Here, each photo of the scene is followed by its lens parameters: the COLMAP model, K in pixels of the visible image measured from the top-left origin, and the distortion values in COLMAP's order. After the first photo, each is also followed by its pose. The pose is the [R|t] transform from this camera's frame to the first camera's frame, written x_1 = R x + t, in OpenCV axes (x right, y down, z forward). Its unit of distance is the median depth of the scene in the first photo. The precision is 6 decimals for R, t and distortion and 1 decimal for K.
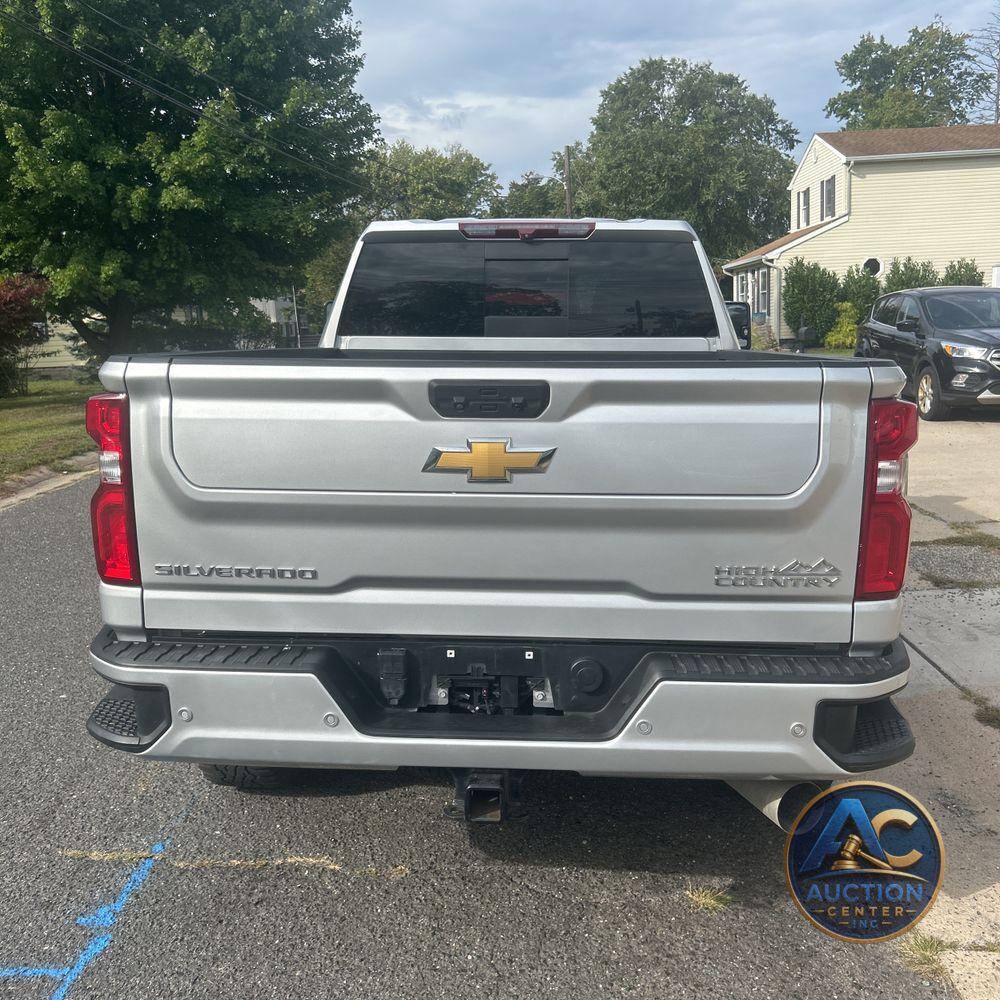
lens RADIAL K [[1008.3, 0, 502.5], [0, 1008.3, 509.0], [0, 0, 1]] dist [0.011446, 0.000000]
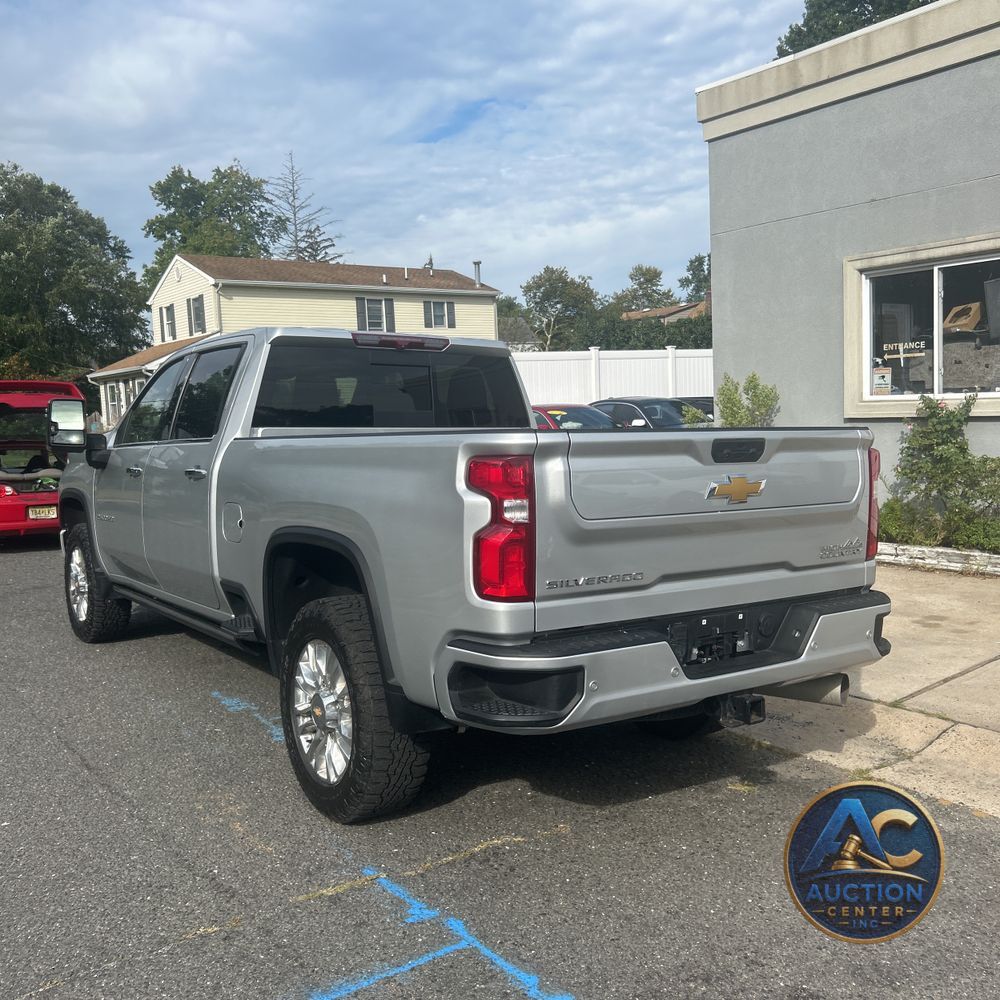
lens RADIAL K [[1008.3, 0, 509.2], [0, 1008.3, 503.5], [0, 0, 1]] dist [0.011446, 0.000000]
pose [[0.786768, -0.049247, 0.615281, -0.759453], [0.118635, 0.990292, -0.072438, 0.027302], [-0.605741, 0.129986, 0.784972, -0.019492]]
